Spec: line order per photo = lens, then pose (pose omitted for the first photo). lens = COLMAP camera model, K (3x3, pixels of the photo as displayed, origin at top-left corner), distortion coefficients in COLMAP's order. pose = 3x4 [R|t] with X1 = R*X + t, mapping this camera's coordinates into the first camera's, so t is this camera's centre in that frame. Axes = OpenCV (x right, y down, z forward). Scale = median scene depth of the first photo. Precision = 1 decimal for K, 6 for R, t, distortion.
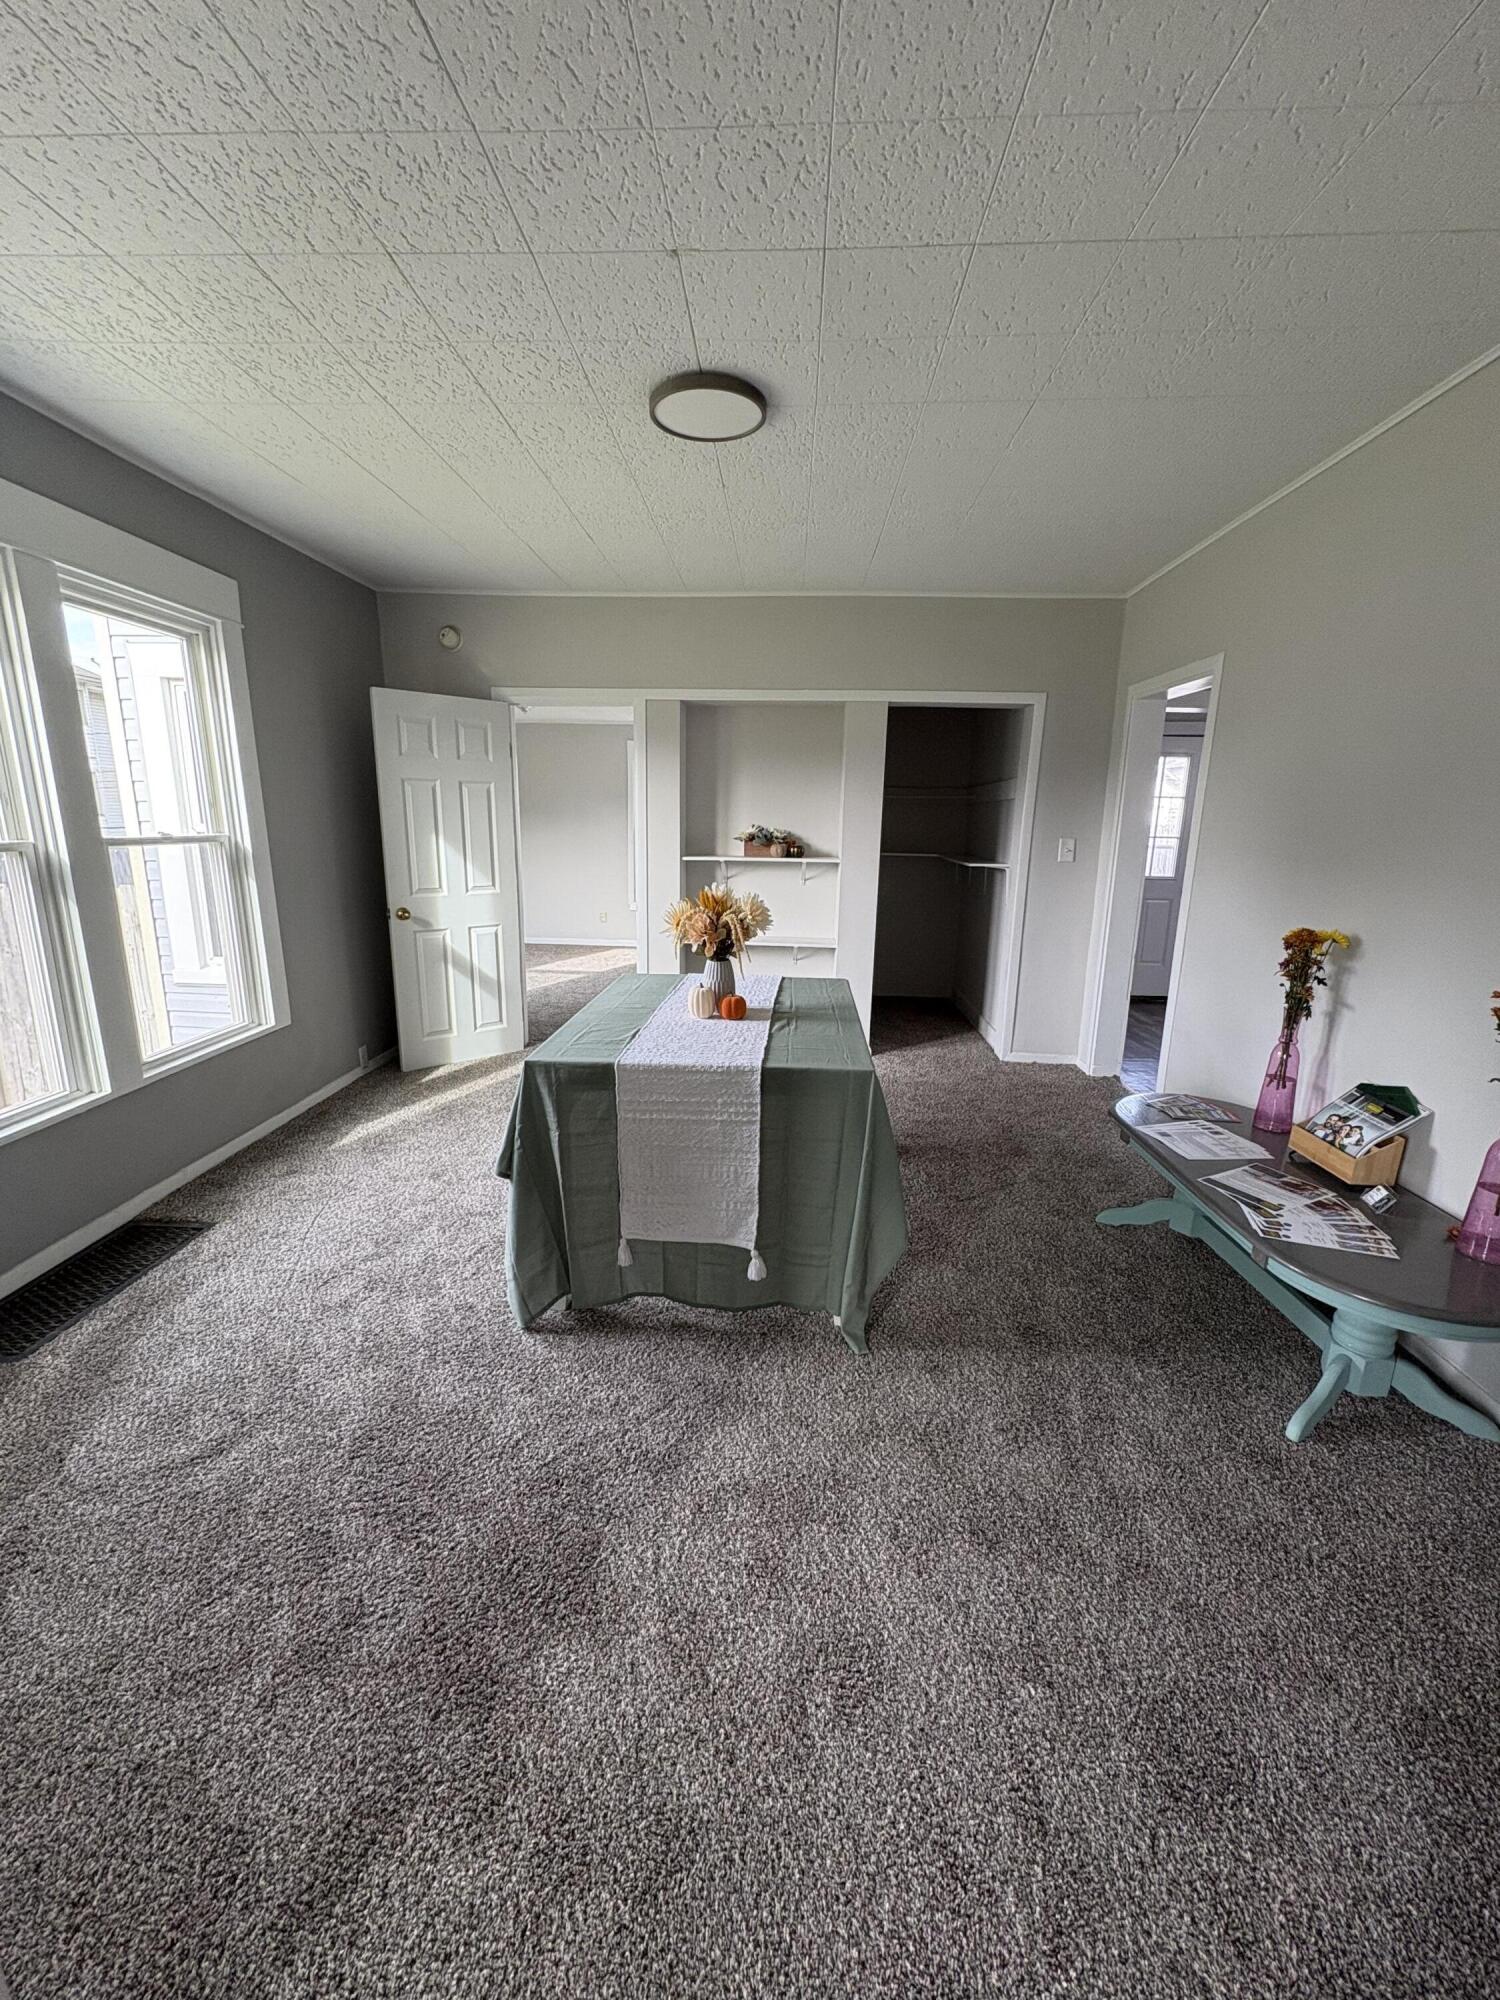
lens RADIAL K [[796.3, 0, 749.7], [0, 796.3, 999.1], [0, 0, 1]] dist [-0.001256, 0.000236]
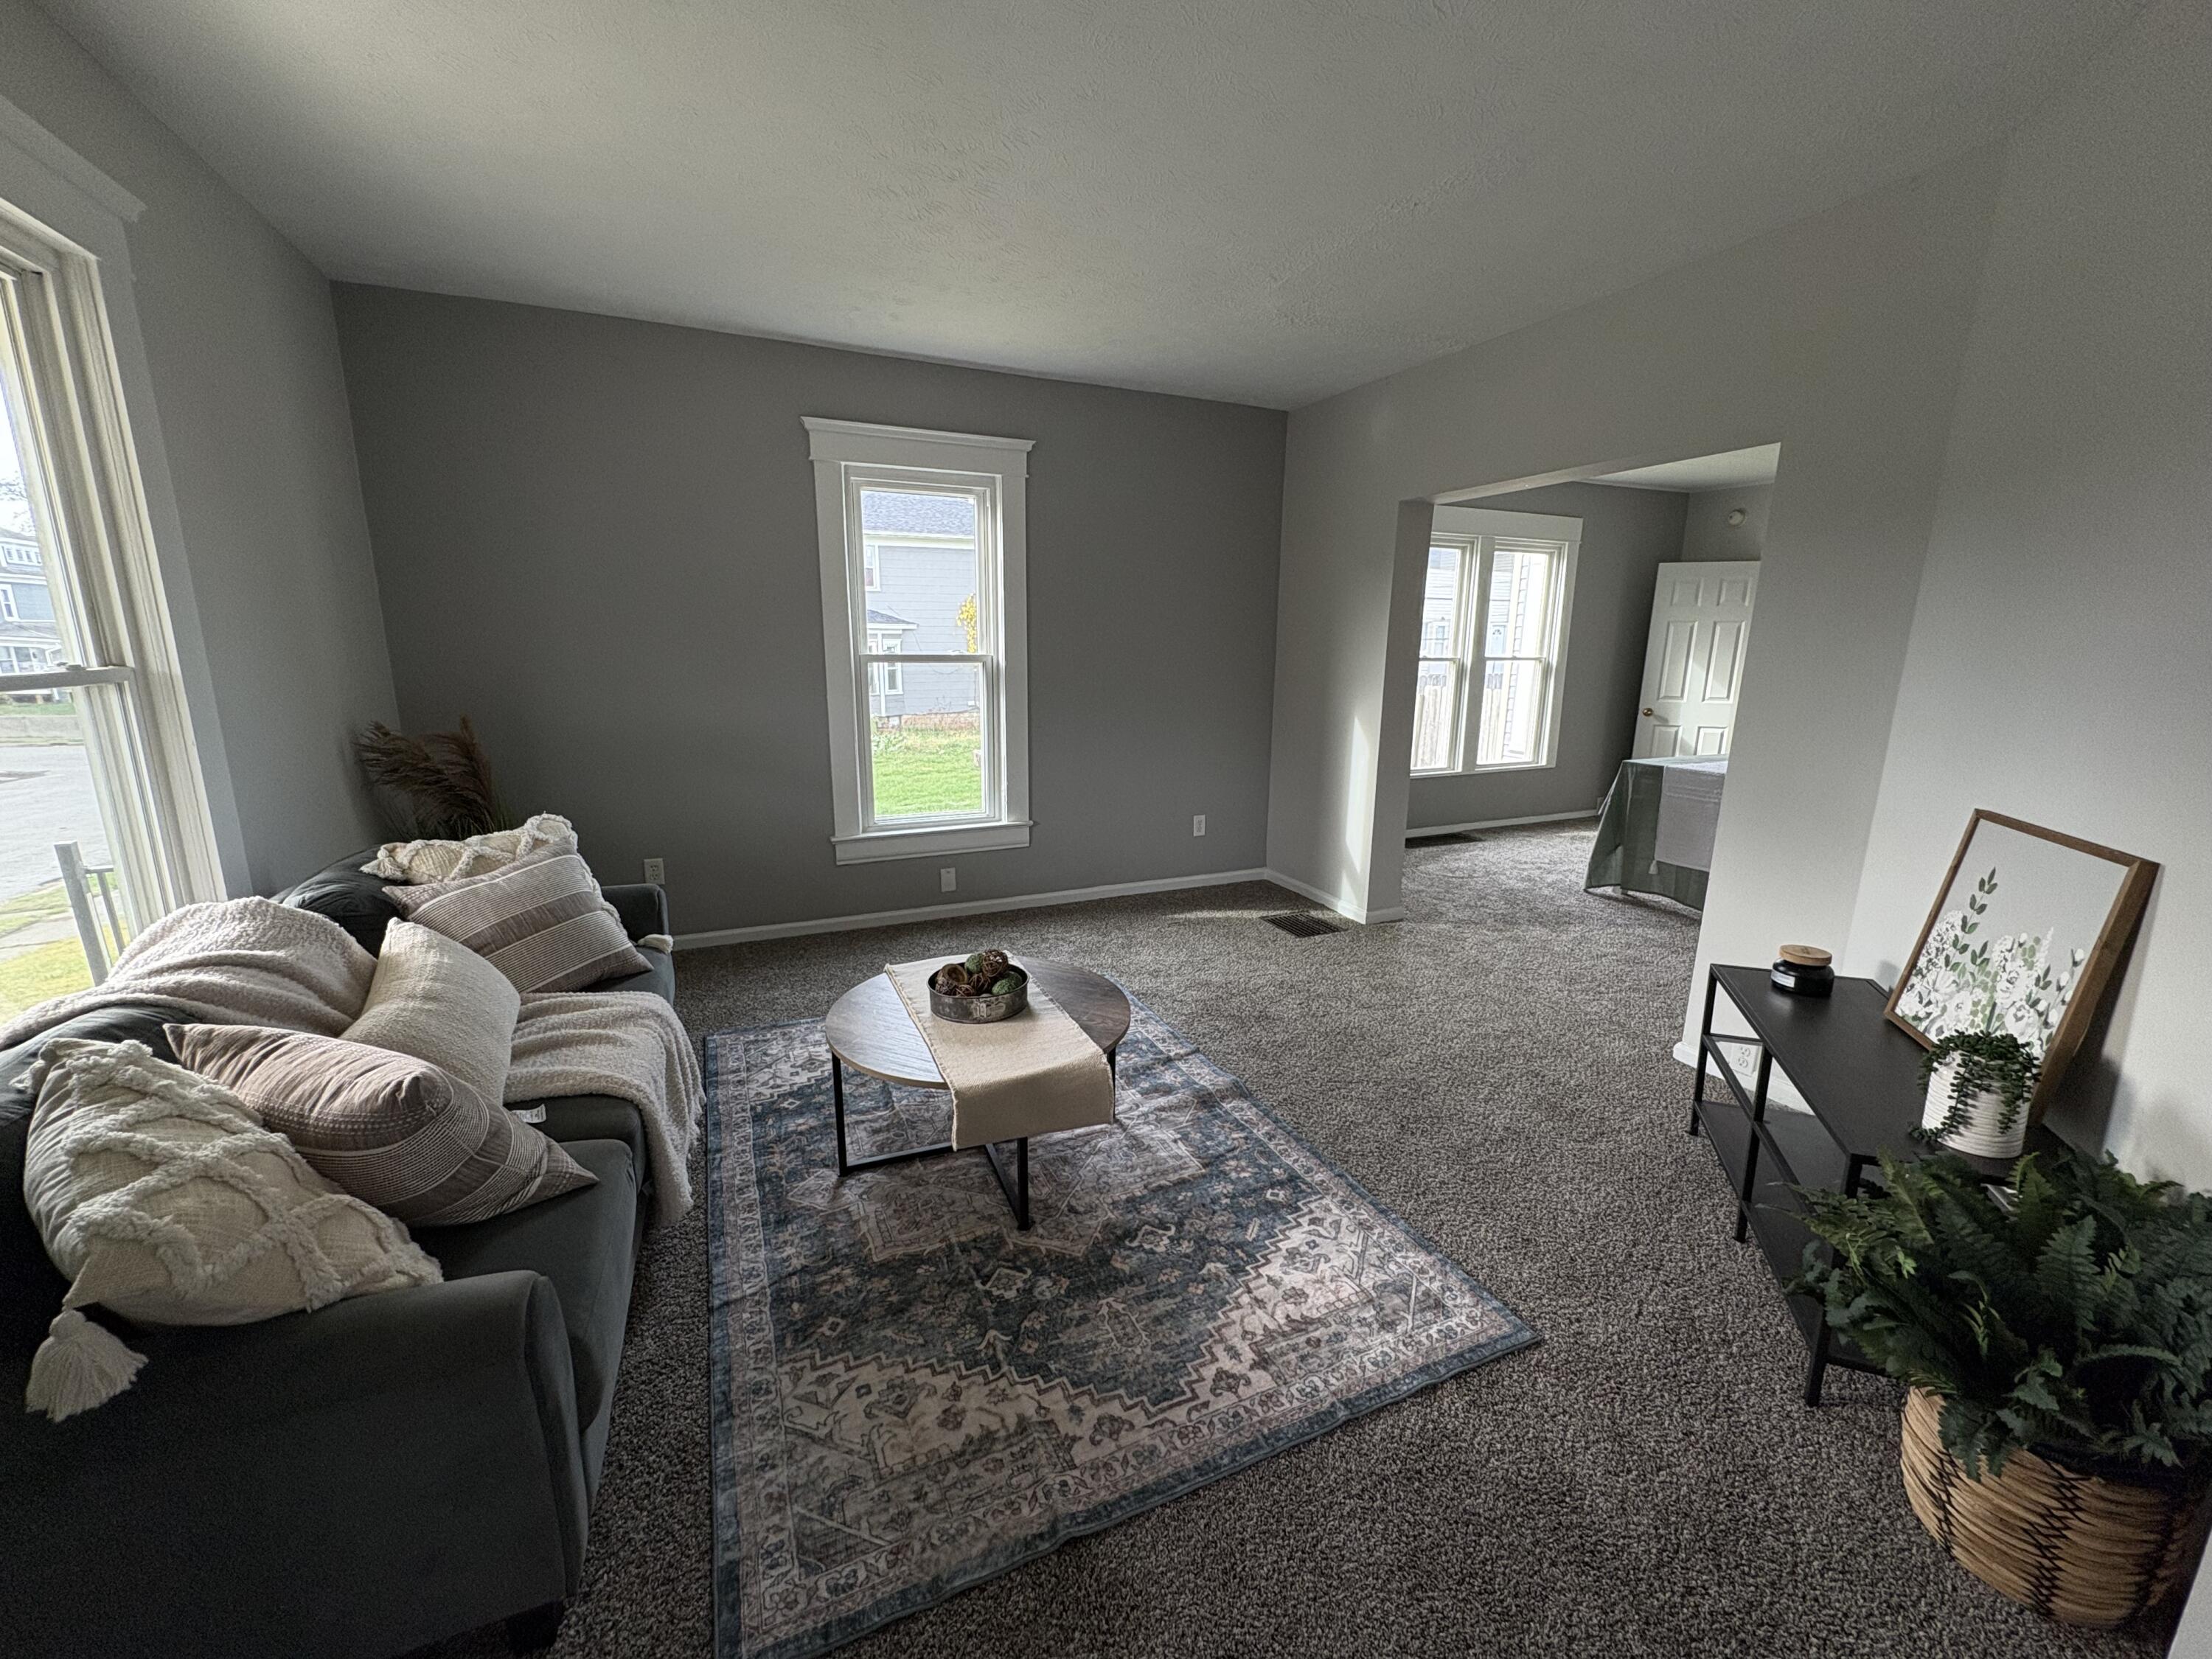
lens RADIAL K [[880.7, 0, 1109.6], [0, 880.7, 825.9], [0, 0, 1]] dist [-0.001256, 0.000236]
pose [[0.455537, 0.173034, -0.873238, 0.868794], [-0.199734, 0.975785, 0.089160, 0.232114], [0.867521, 0.133799, 0.479067, -0.948682]]
